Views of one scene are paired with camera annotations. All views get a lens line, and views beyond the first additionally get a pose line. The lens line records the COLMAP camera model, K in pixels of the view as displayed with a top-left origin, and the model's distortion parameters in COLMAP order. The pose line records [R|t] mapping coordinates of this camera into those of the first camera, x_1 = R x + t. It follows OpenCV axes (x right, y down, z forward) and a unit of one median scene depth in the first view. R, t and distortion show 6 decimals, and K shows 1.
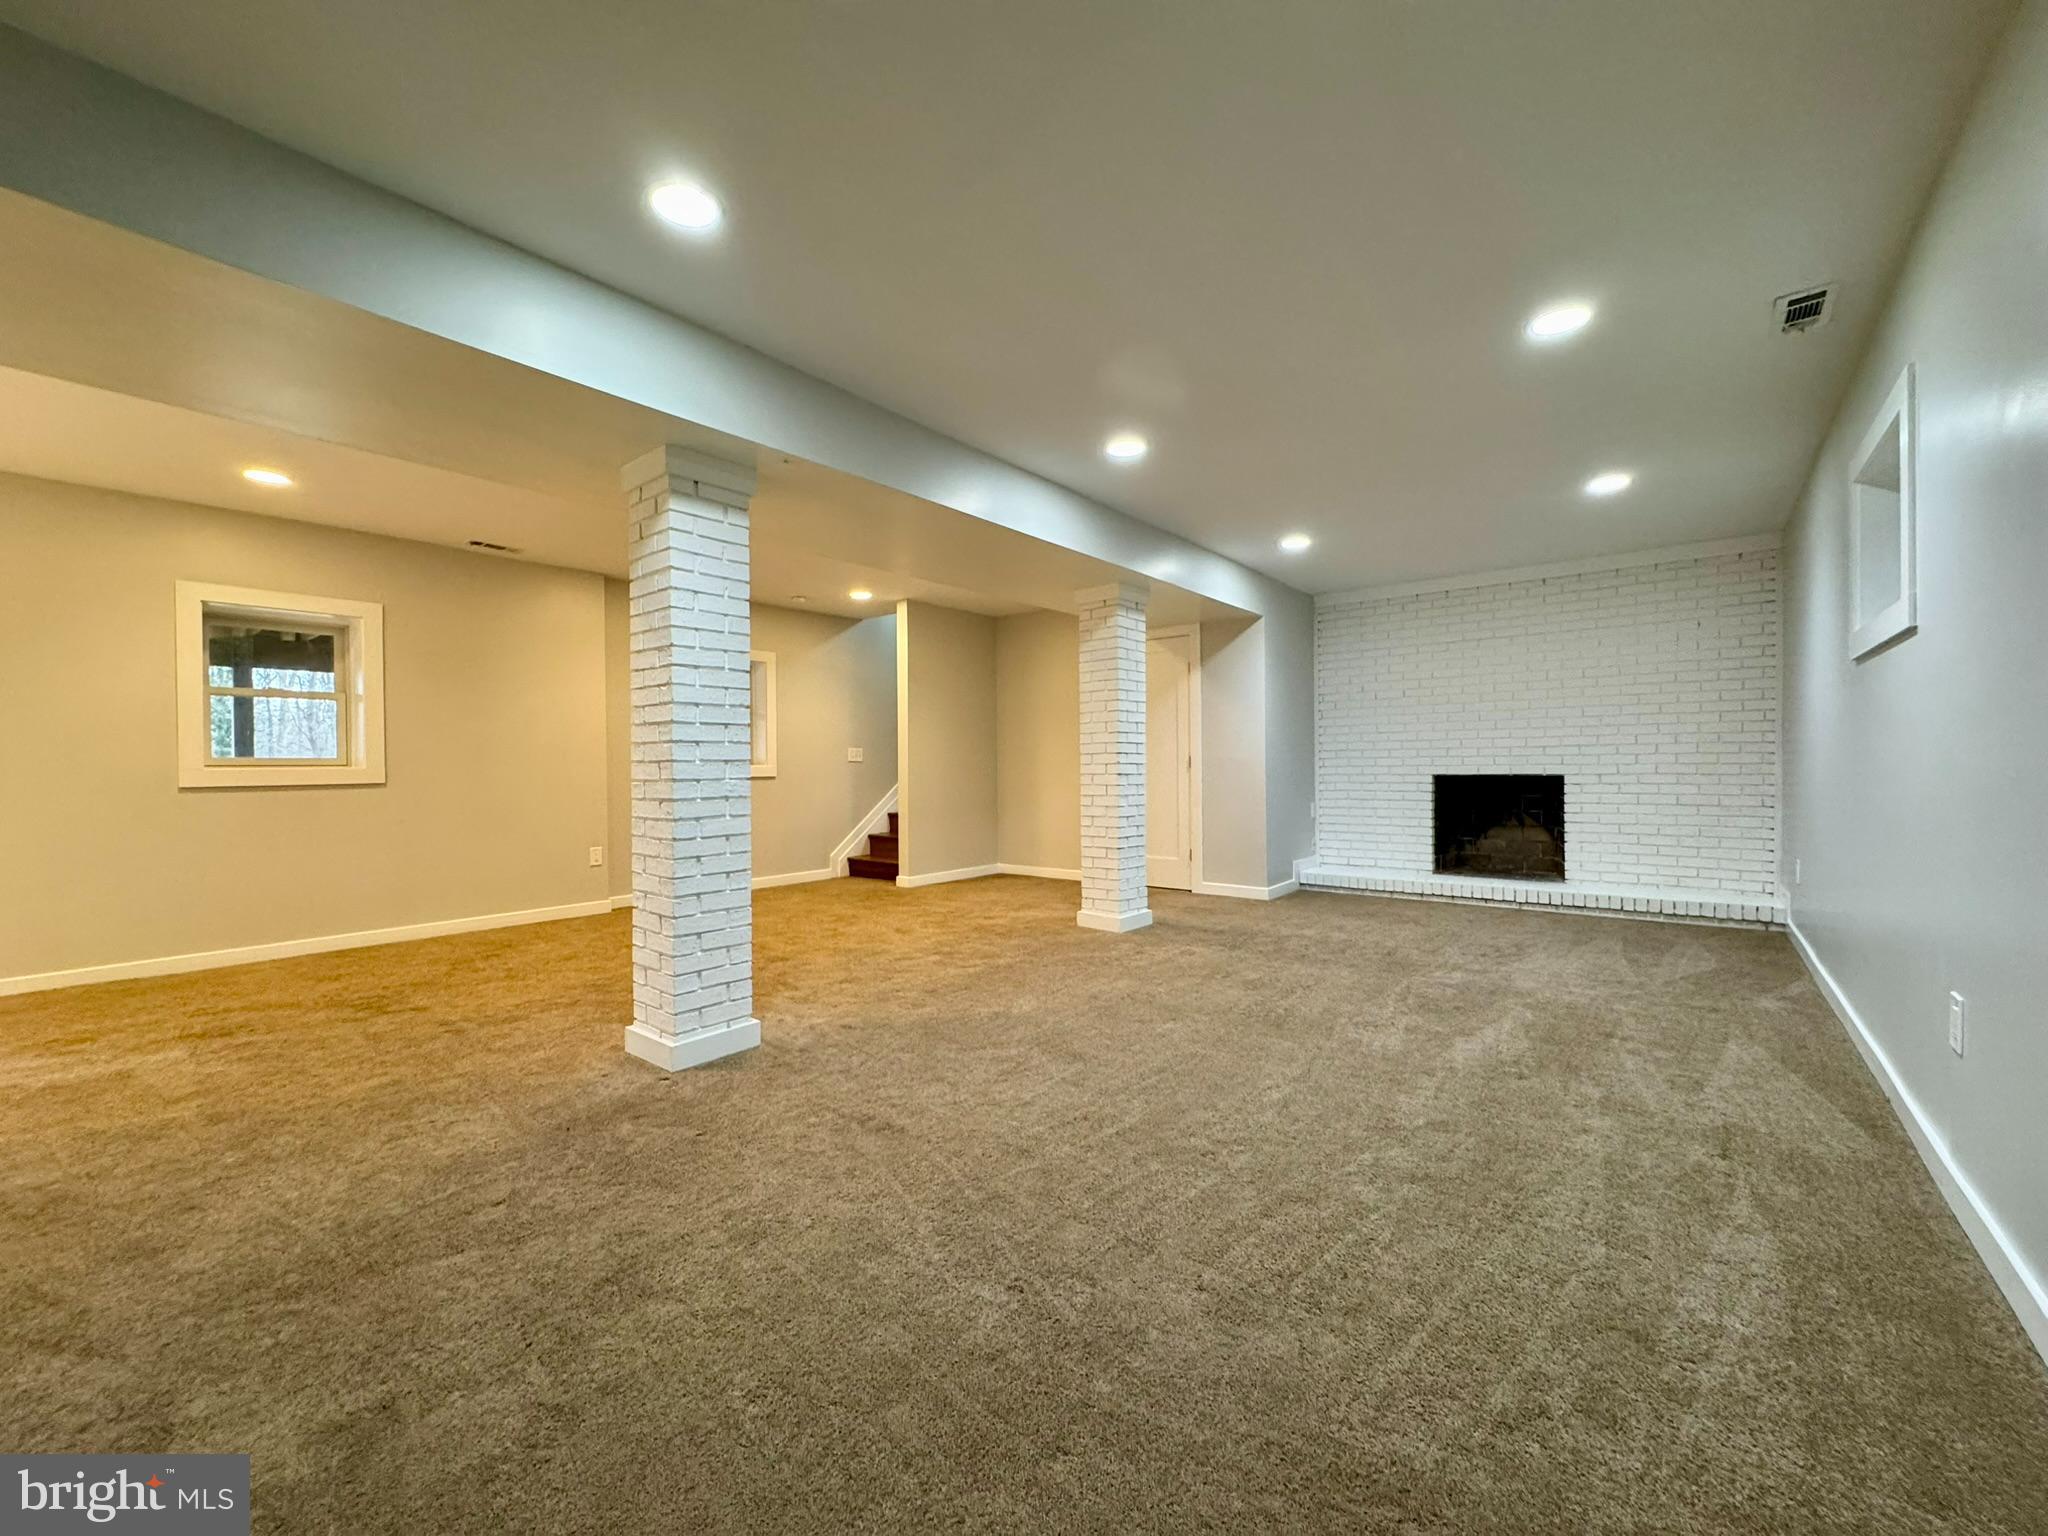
lens RADIAL K [[814.7, 0, 1021.4], [0, 814.7, 768.9], [0, 0, 1]] dist [-0.000593, -0.000089]
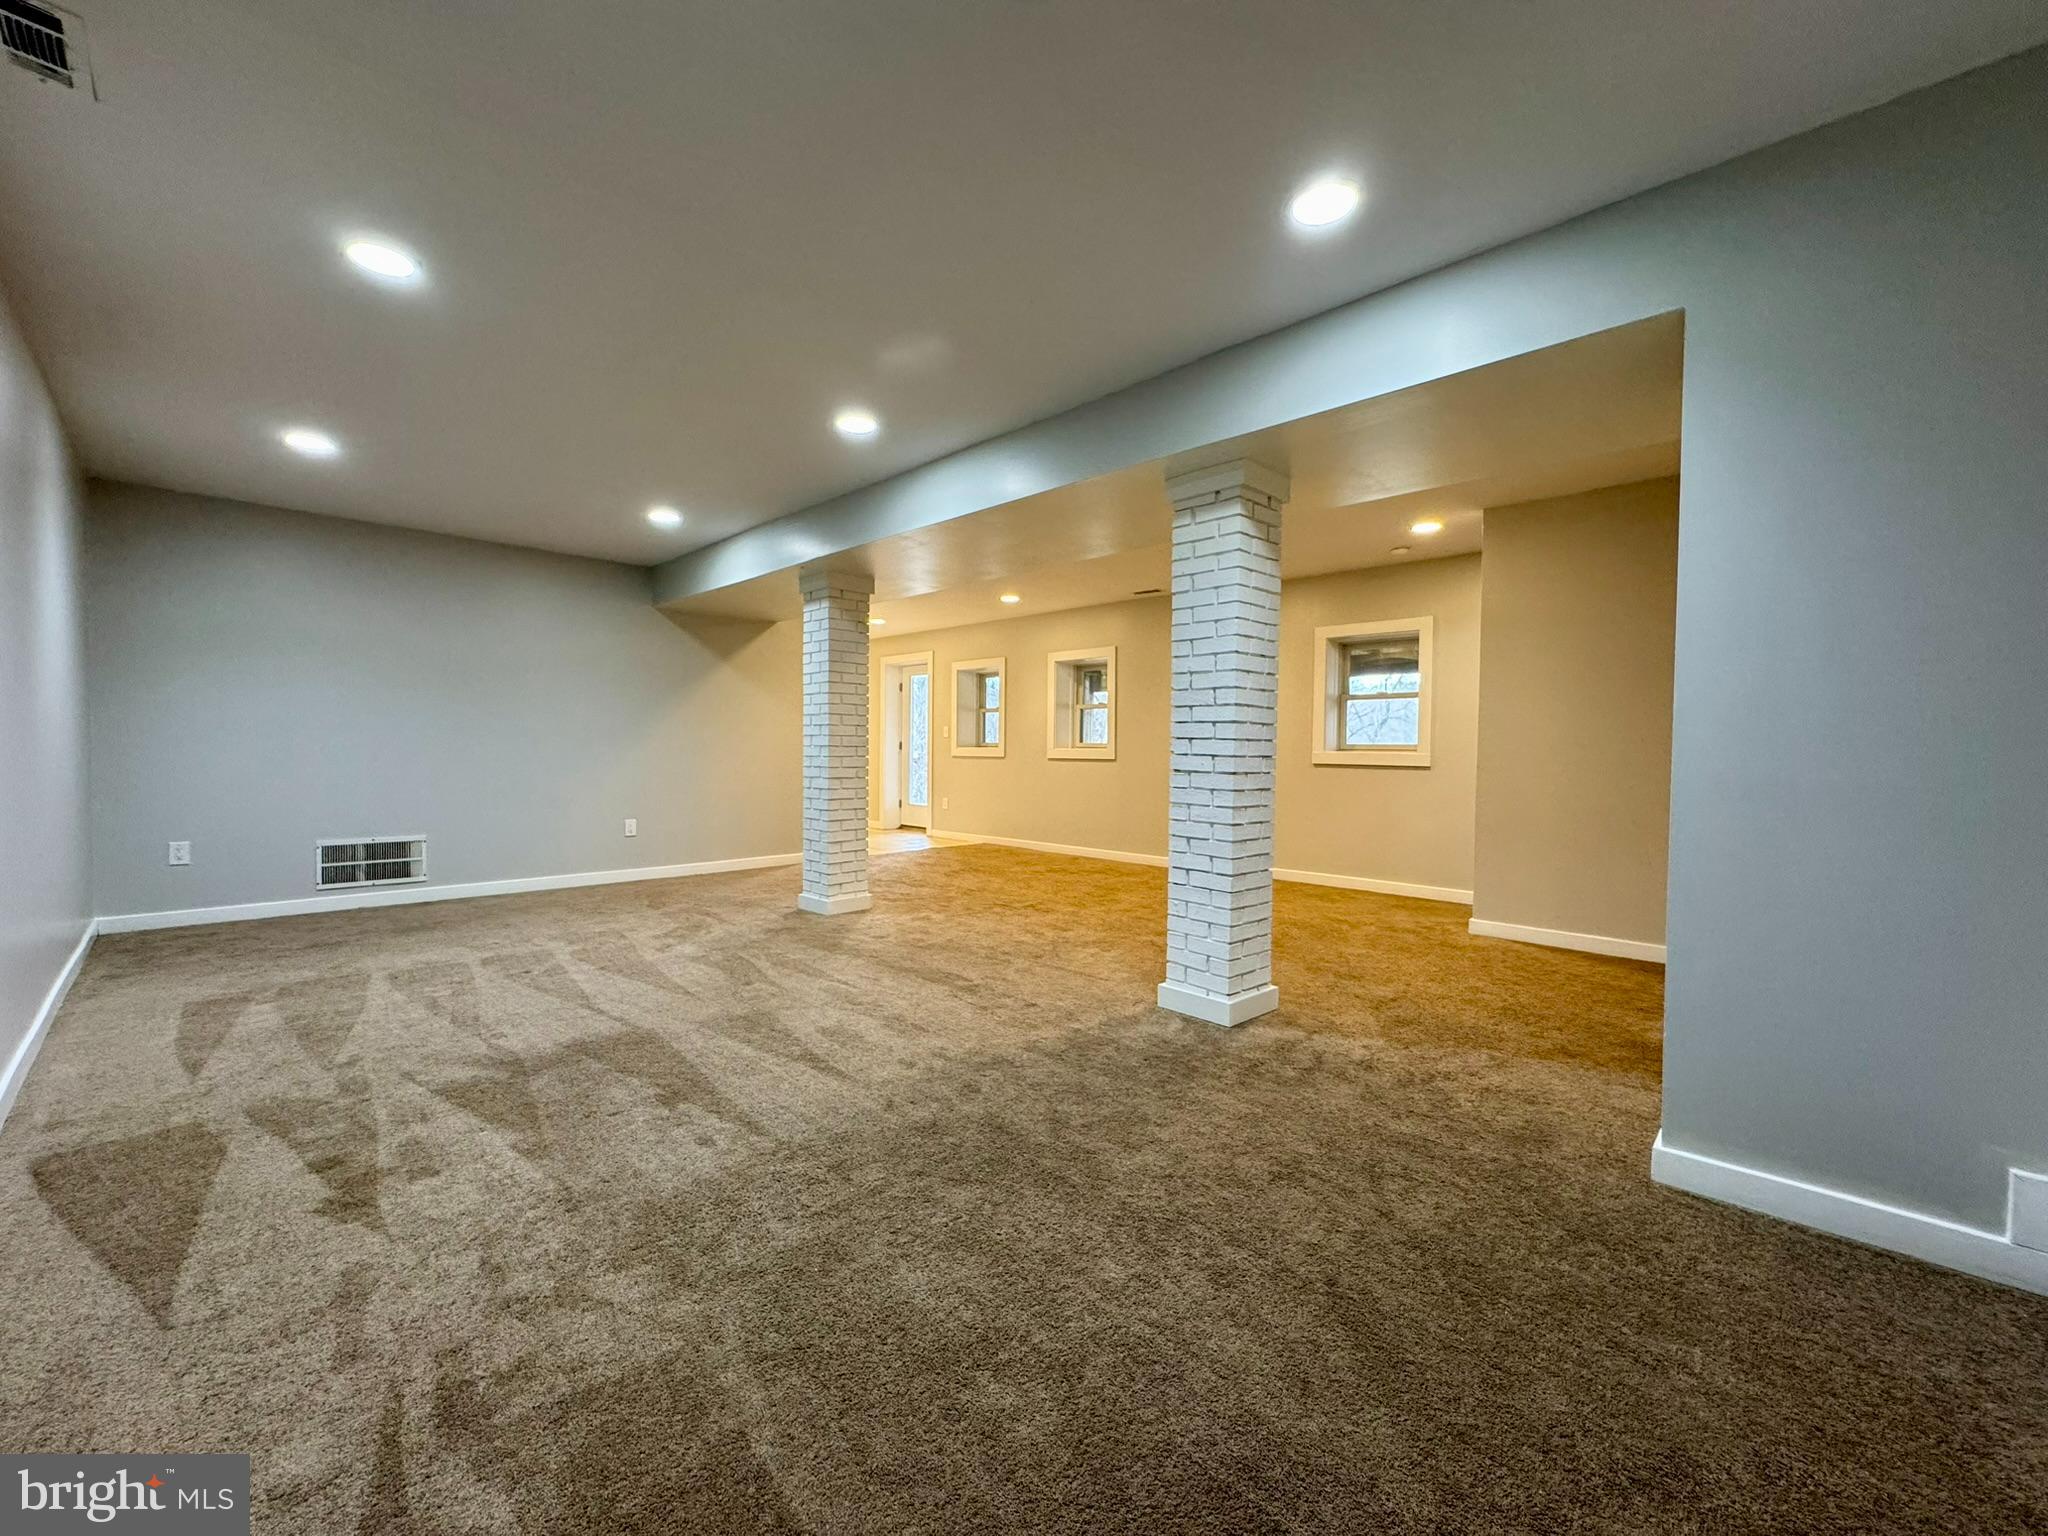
lens RADIAL K [[814.7, 0, 1021.4], [0, 814.7, 768.9], [0, 0, 1]] dist [-0.000593, -0.000089]
pose [[-0.094416, 0.033142, -0.994981, 0.822618], [-0.014389, 0.999296, 0.034651, -0.017669], [0.995429, 0.017589, -0.093873, 0.986213]]
